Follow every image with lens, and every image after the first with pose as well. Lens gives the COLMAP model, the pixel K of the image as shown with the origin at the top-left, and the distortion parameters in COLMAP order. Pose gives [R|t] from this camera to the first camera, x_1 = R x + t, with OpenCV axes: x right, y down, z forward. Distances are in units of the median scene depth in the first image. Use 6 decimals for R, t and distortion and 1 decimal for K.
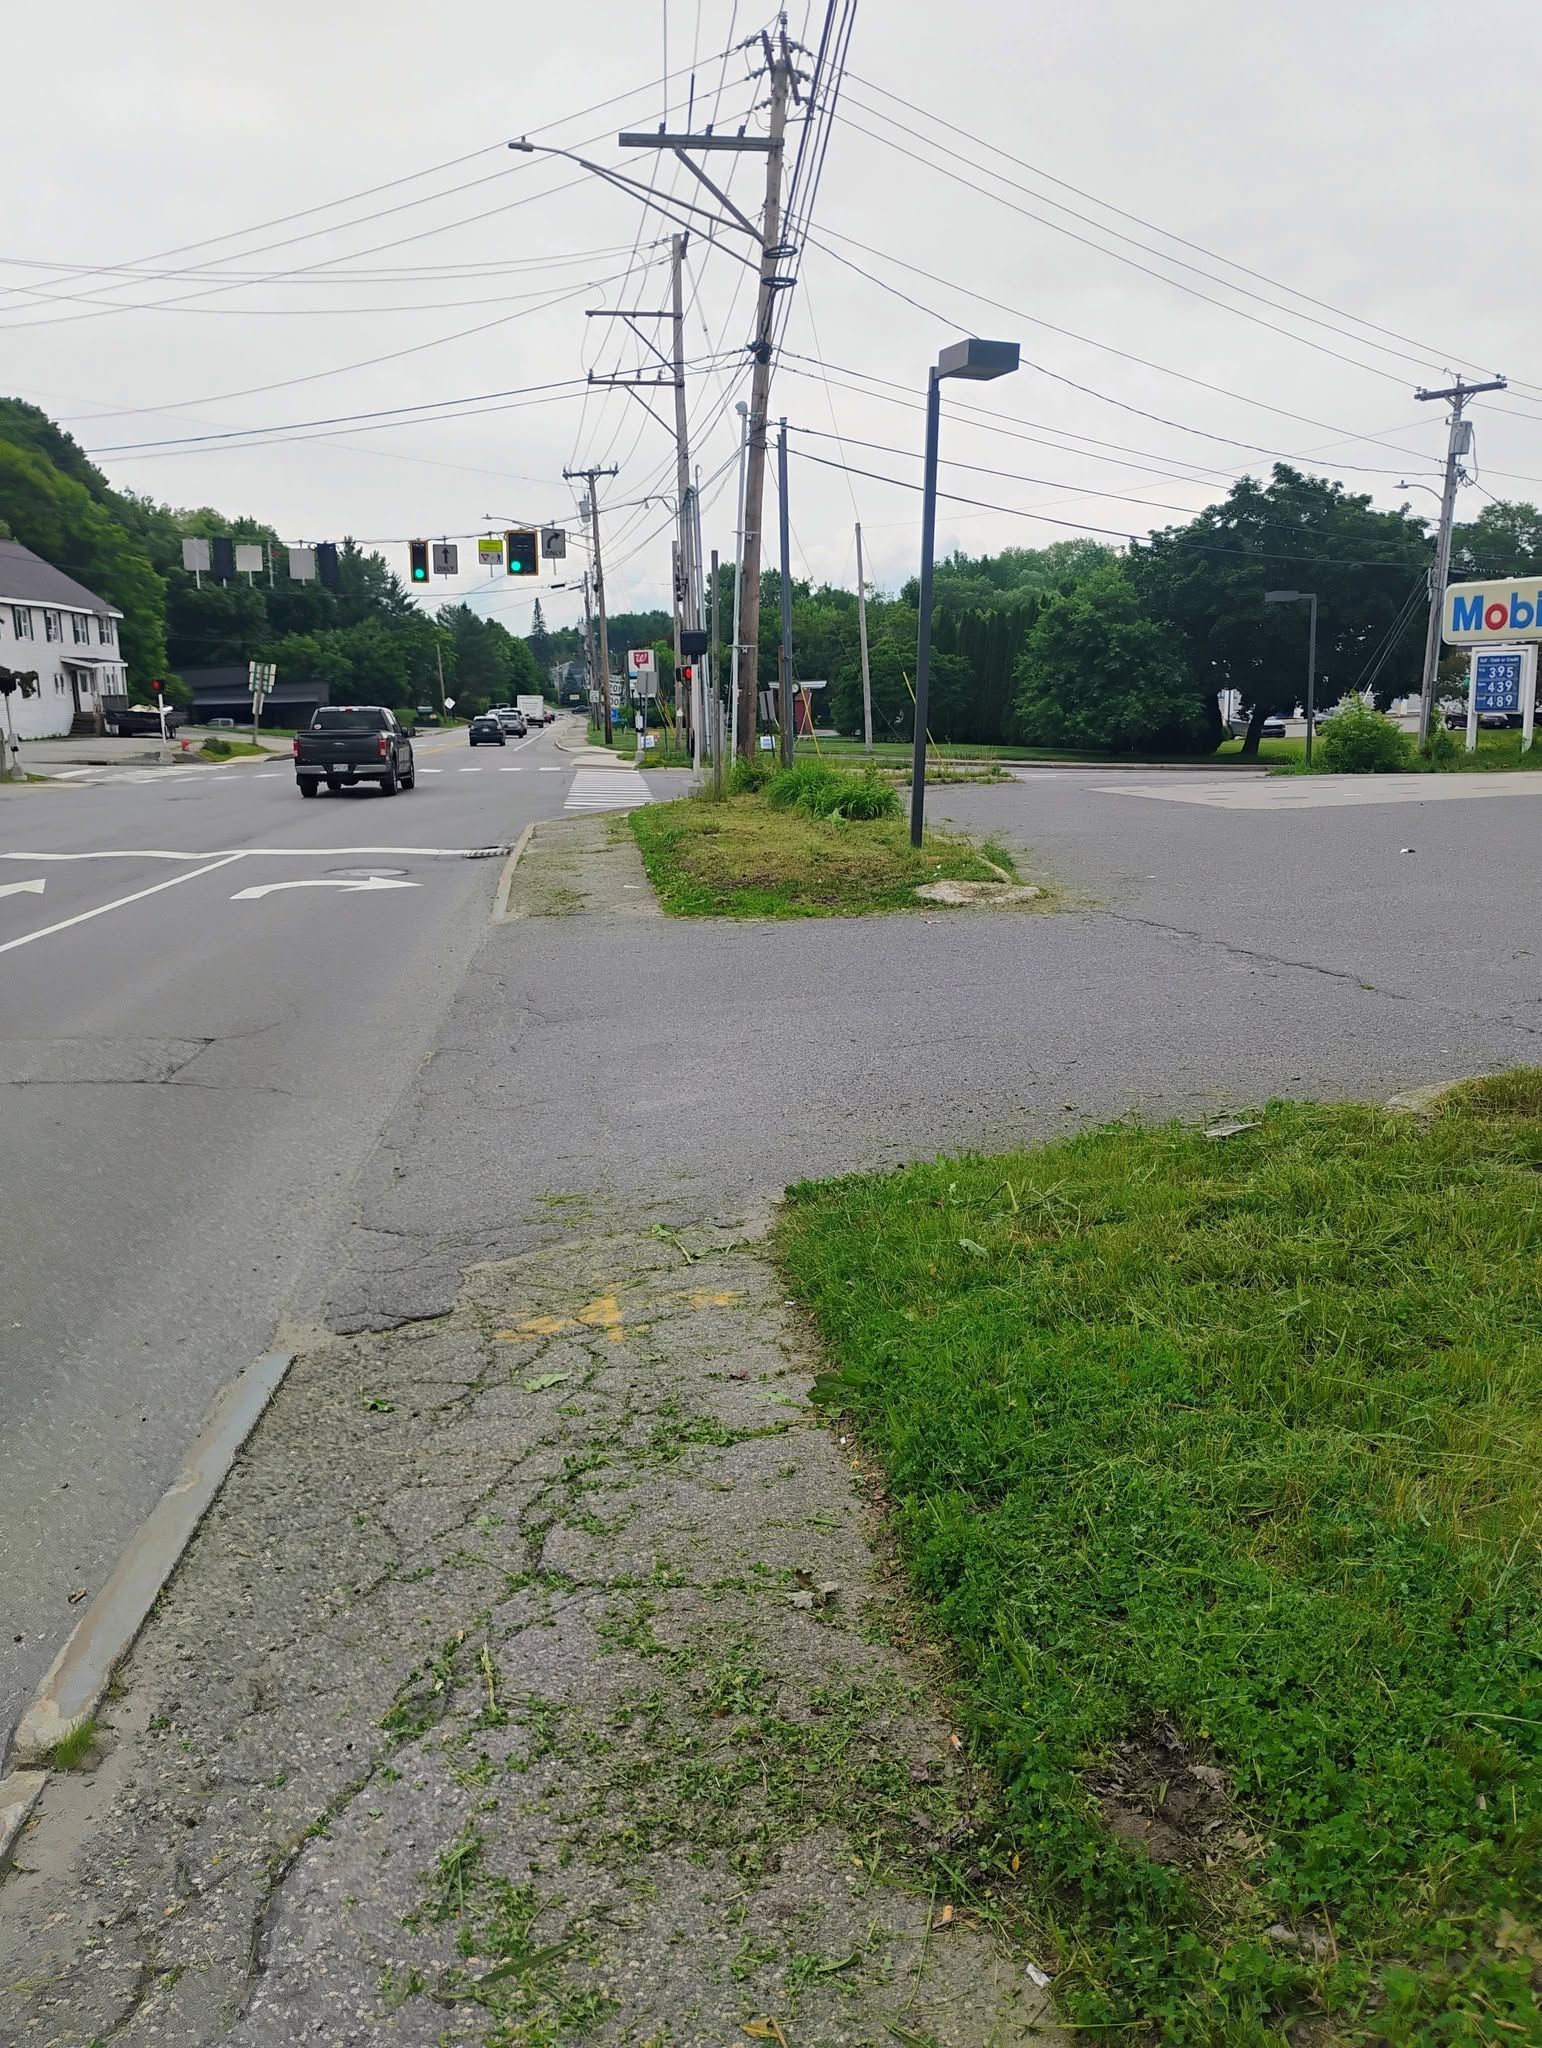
lens RADIAL K [[1662.7, 0, 778.5], [0, 1662.7, 1020.5], [0, 0, 1]] dist [0.037932, 0.005809]
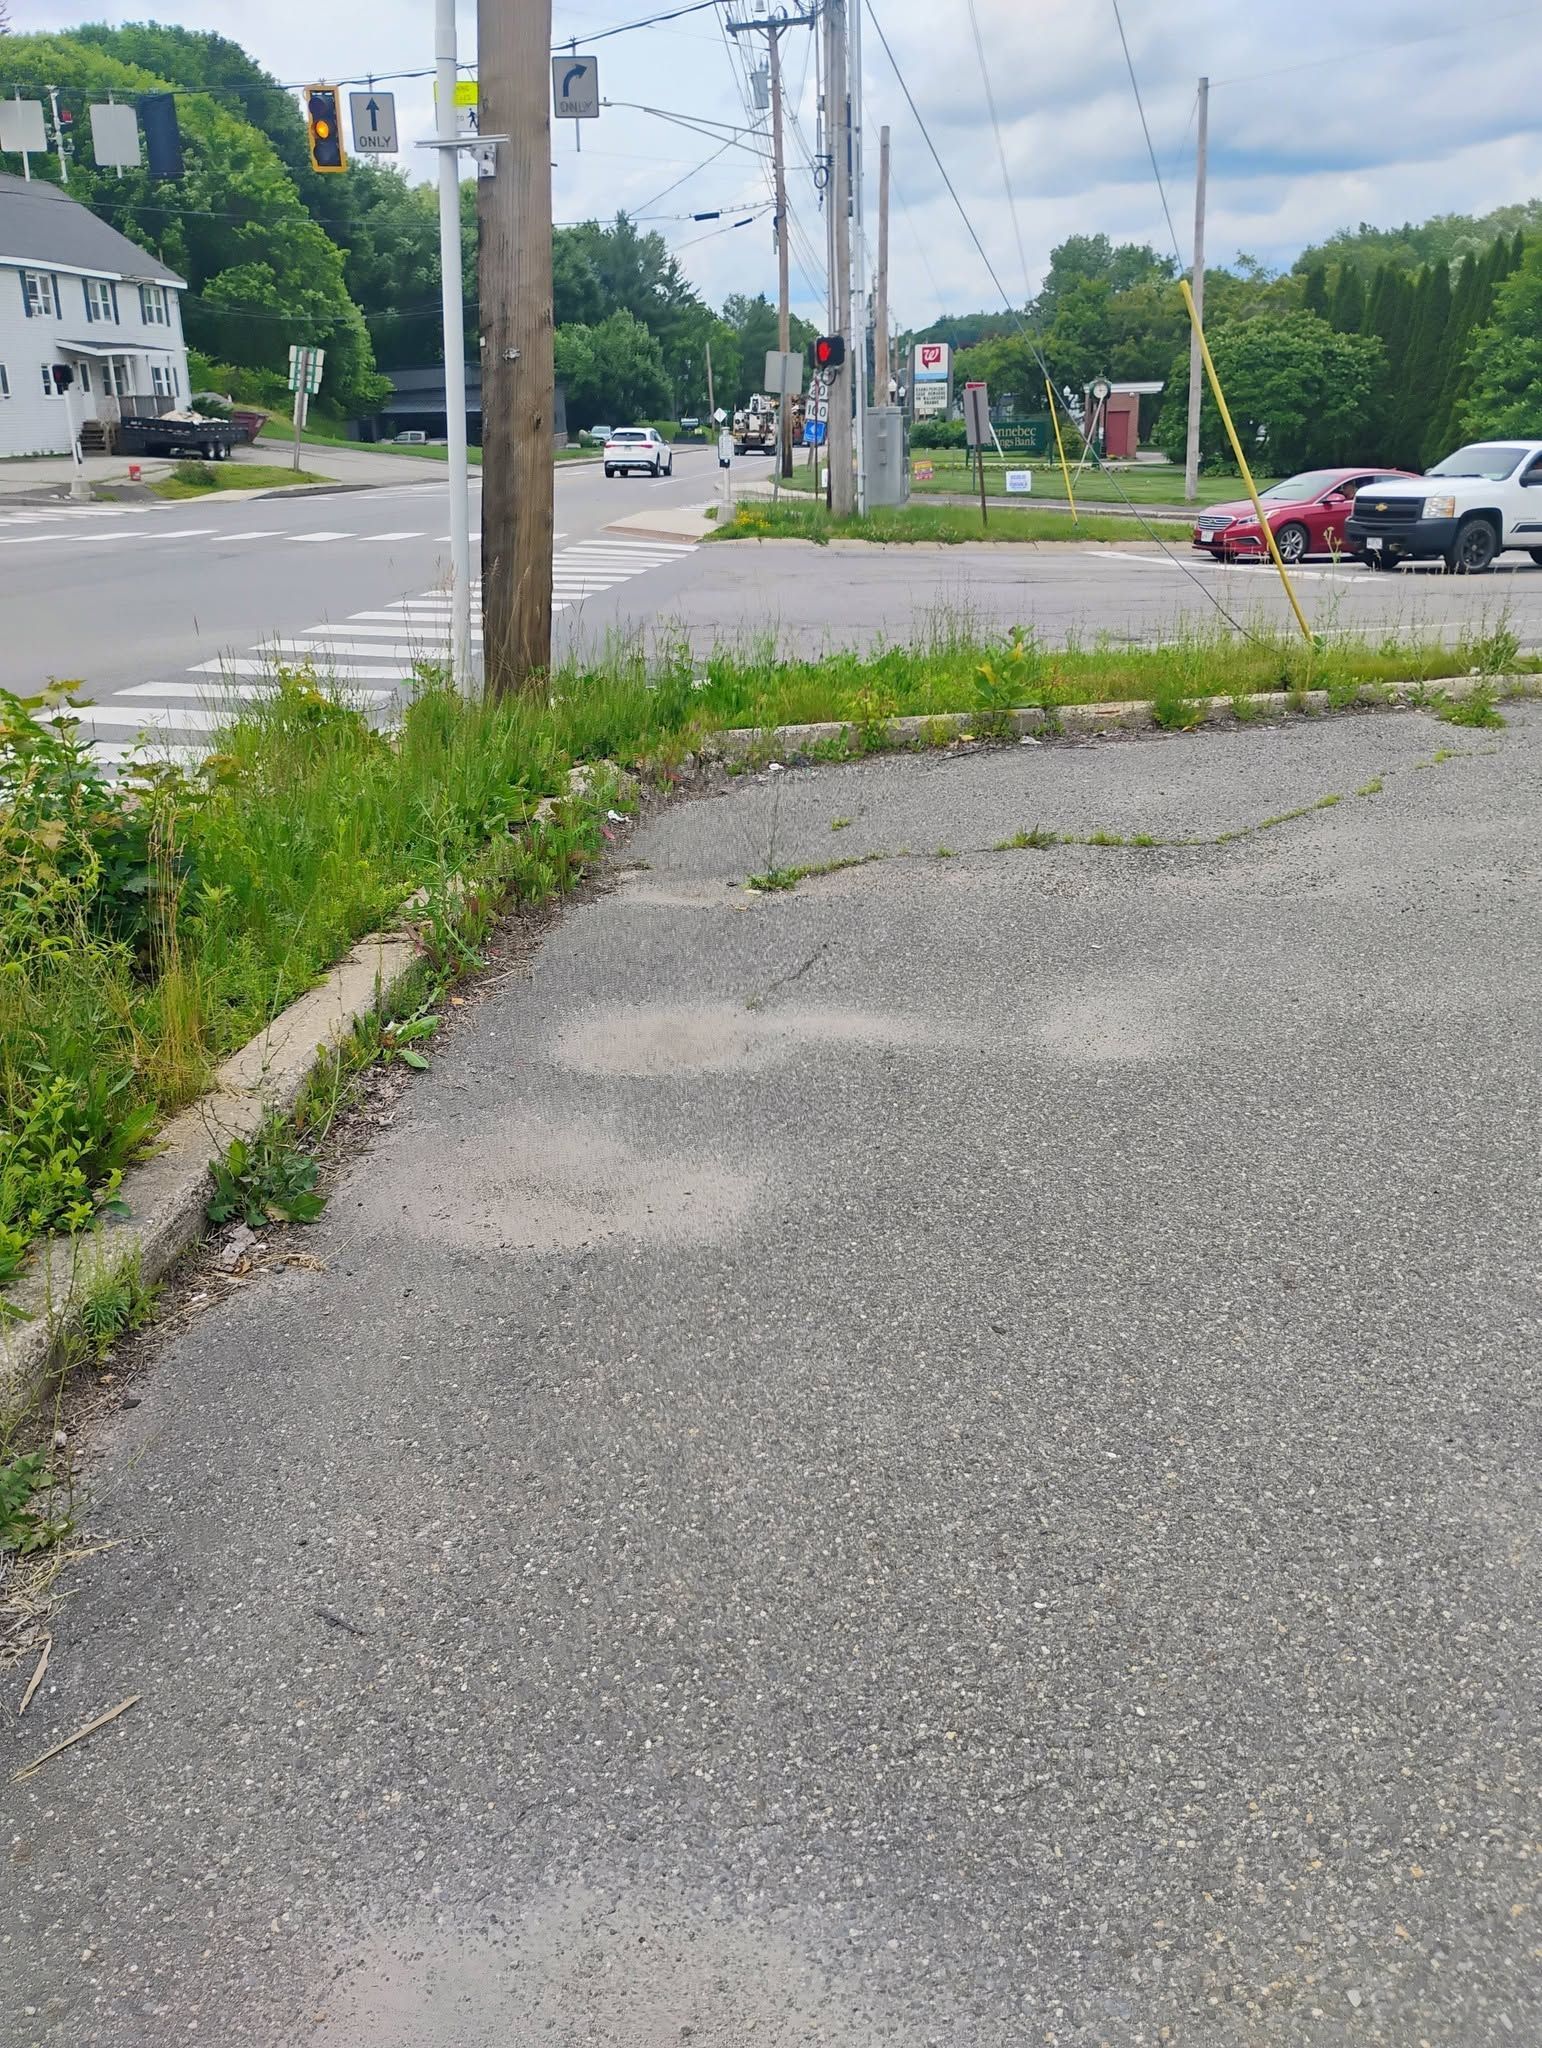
lens RADIAL K [[1719.6, 0, 731.0], [0, 1719.6, 1014.2], [0, 0, 1]] dist [0.110414, -0.156930]
pose [[0.976416, 0.077331, -0.201571, 0.166896], [-0.047908, 0.987981, 0.146962, -0.311254], [0.210513, -0.133839, 0.968386, 1.660987]]
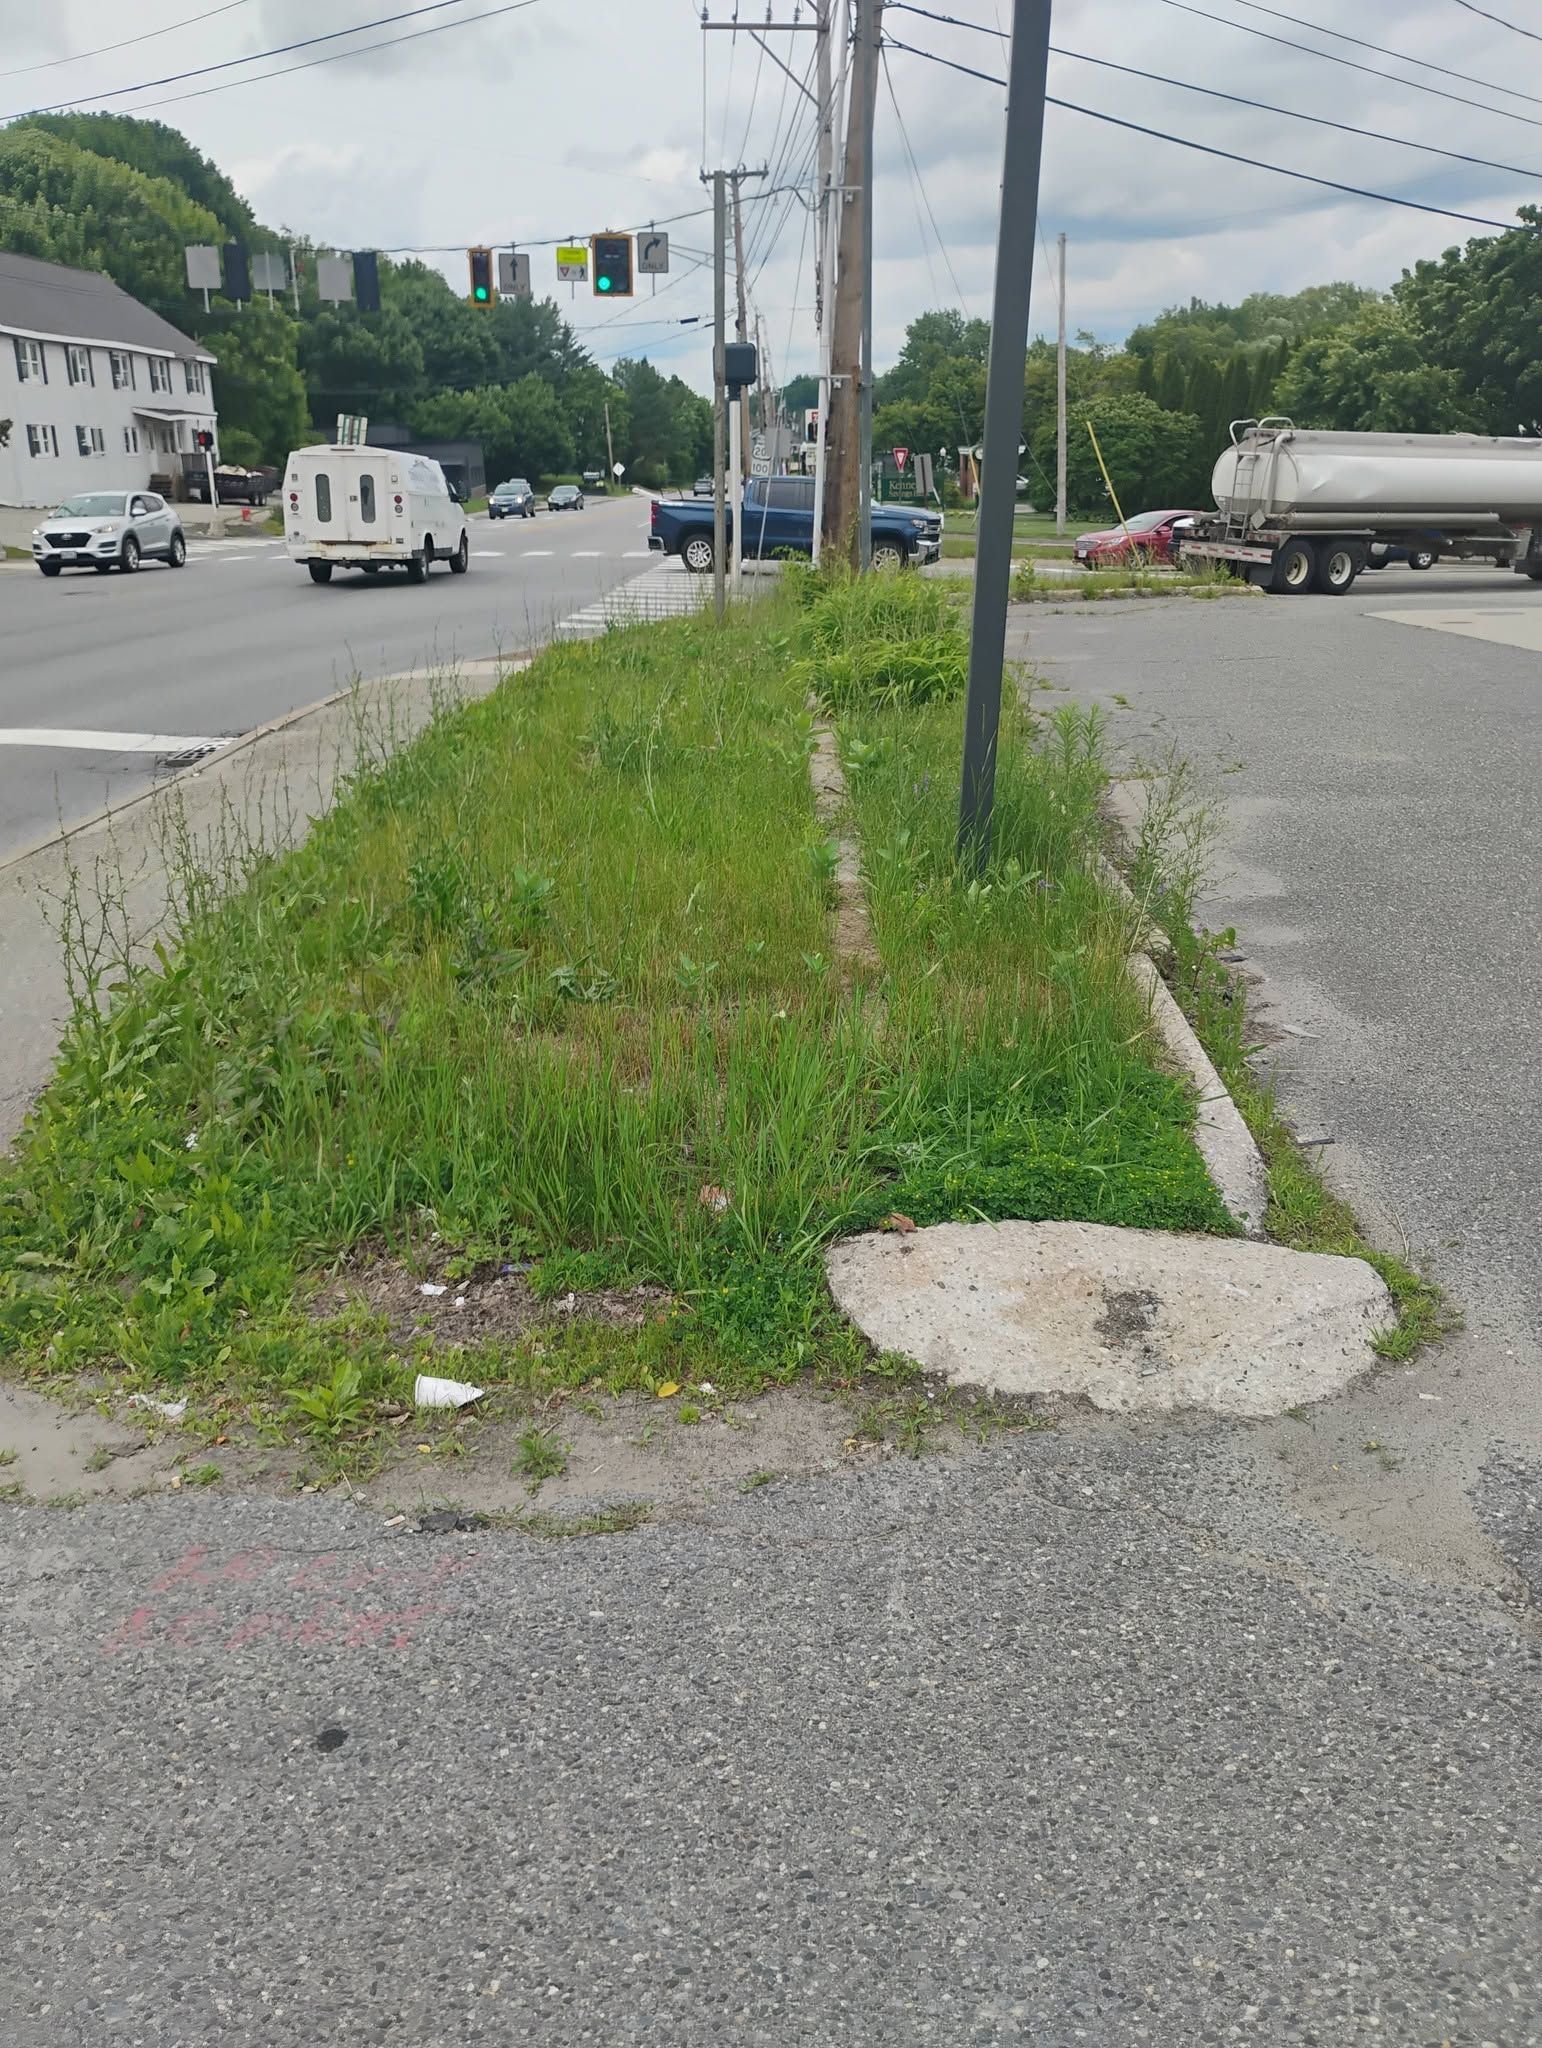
lens RADIAL K [[1698.3, 0, 762.0], [0, 1698.3, 1018.1], [0, 0, 1]] dist [0.058896, -0.072635]
pose [[0.992076, 0.049193, -0.115612, 0.088775], [-0.034877, 0.991826, 0.122742, -0.128998], [0.120705, -0.117737, 0.985682, 0.695520]]
